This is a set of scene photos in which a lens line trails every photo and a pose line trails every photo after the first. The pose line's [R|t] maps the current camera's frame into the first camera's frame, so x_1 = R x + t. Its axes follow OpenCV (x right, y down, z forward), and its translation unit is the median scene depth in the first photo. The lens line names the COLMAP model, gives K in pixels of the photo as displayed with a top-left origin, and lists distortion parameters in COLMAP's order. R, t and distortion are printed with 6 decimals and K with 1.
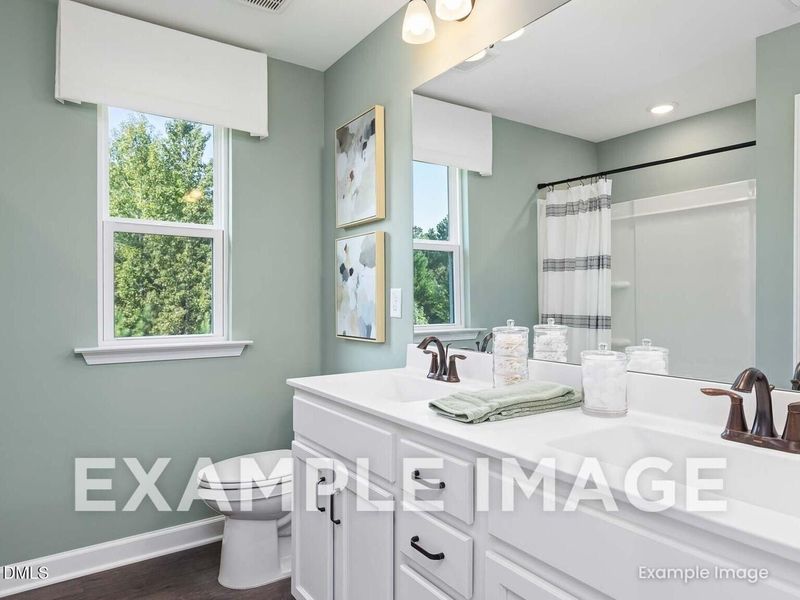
lens RADIAL K [[517.3, 0, 403.5], [0, 517.3, 304.6], [0, 0, 1]] dist [0.002006, -0.001463]
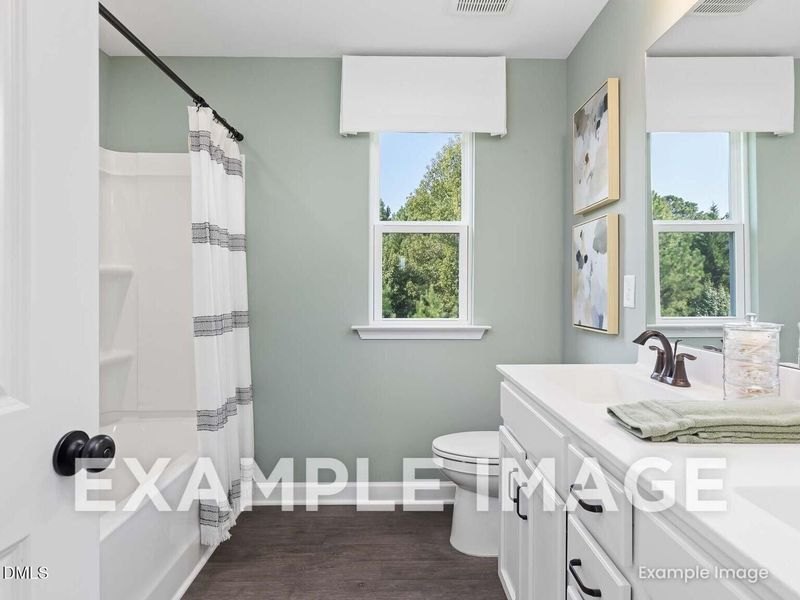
lens RADIAL K [[472.0, 0, 401.2], [0, 472.0, 292.1], [0, 0, 1]] dist [-0.005951, -0.000554]
pose [[0.830580, 0.005313, -0.556874, 0.107708], [-0.006975, 0.999975, -0.000862, 0.001484], [0.556855, 0.004600, 0.830597, 0.089375]]
